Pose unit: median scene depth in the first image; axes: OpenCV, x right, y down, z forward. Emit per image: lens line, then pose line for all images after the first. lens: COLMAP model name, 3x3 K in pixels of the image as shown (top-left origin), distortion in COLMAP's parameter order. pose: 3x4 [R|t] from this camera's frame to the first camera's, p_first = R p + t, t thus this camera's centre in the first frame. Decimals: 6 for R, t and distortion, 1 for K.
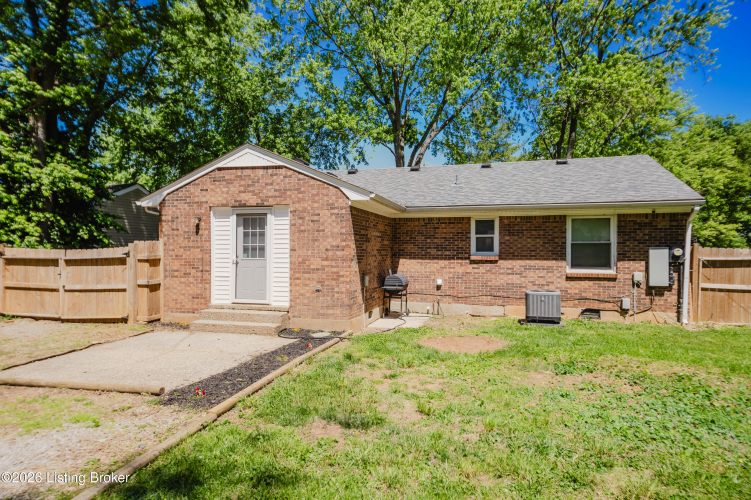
lens RADIAL K [[505.4, 0, 376.0], [0, 505.4, 249.0], [0, 0, 1]] dist [-0.011314, 0.004371]
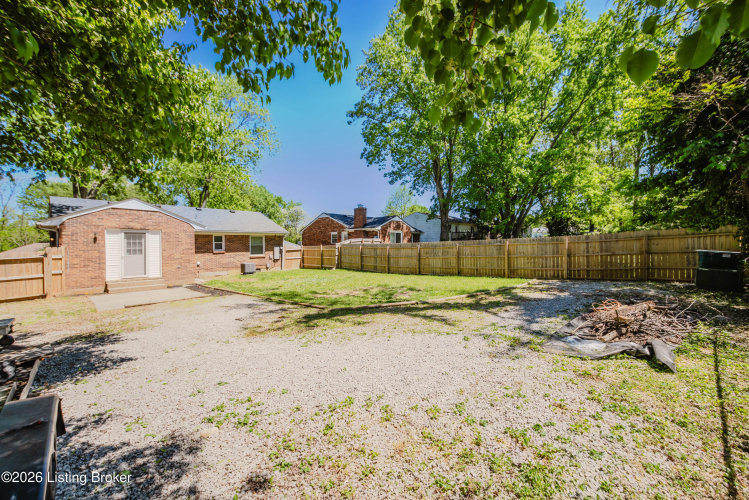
lens RADIAL K [[299.8, 0, 375.9], [0, 299.8, 247.1], [0, 0, 1]] dist [0.007012, -0.003717]
pose [[0.427777, -0.016069, 0.903742, -0.881837], [0.013499, 0.999844, 0.011388, -0.012903], [-0.903784, 0.007328, 0.427927, -0.359224]]
